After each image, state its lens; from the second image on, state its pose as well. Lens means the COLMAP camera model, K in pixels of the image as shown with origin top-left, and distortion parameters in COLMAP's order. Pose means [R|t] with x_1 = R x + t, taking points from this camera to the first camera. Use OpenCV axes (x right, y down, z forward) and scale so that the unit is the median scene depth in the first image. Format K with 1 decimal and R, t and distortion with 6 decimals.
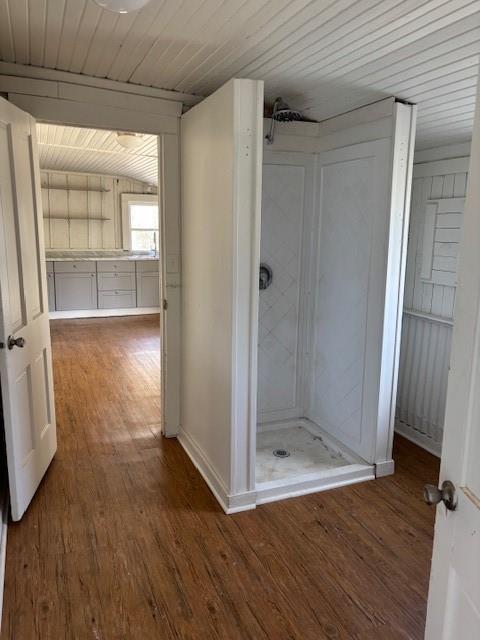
lens RADIAL K [[481.6, 0, 240.0], [0, 481.6, 320.0], [0, 0, 1]] dist [0.045012, -0.061101]
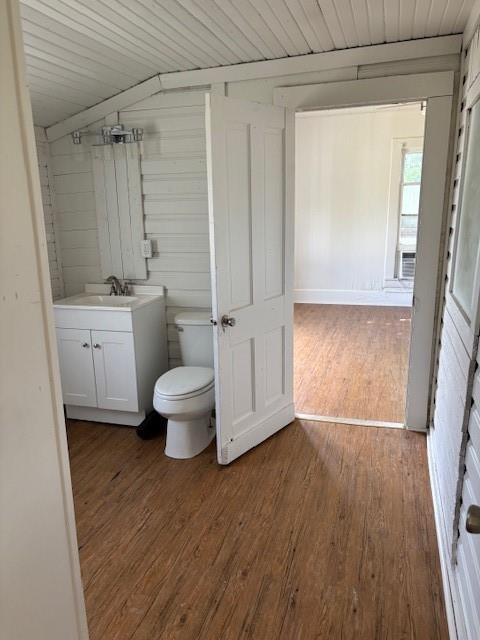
lens RADIAL K [[481.6, 0, 240.0], [0, 481.6, 320.0], [0, 0, 1]] dist [0.045012, -0.061101]
pose [[-0.771228, -0.152226, 0.618090, -0.599217], [0.138371, 0.907678, 0.396200, -0.297298], [-0.621338, 0.391086, -0.678963, 1.483880]]
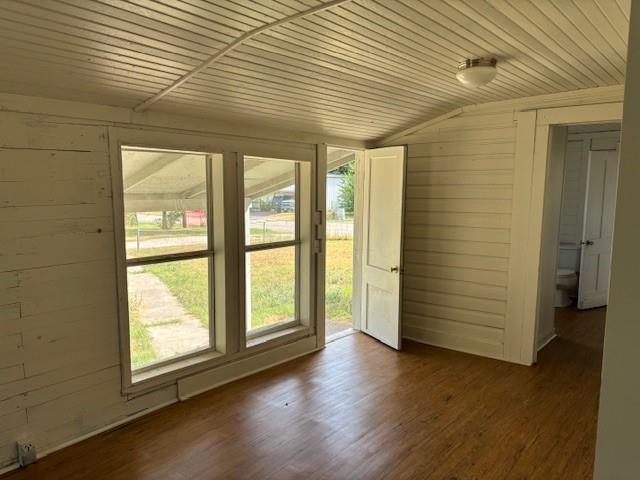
lens RADIAL K [[481.6, 0, 318.4], [0, 481.6, 241.4], [0, 0, 1]] dist [0.045012, -0.061101]
pose [[-0.472851, -0.123426, 0.872455, -1.353073], [0.159391, 0.961826, 0.222455, -0.622798], [-0.866606, 0.244249, -0.435127, 2.917889]]
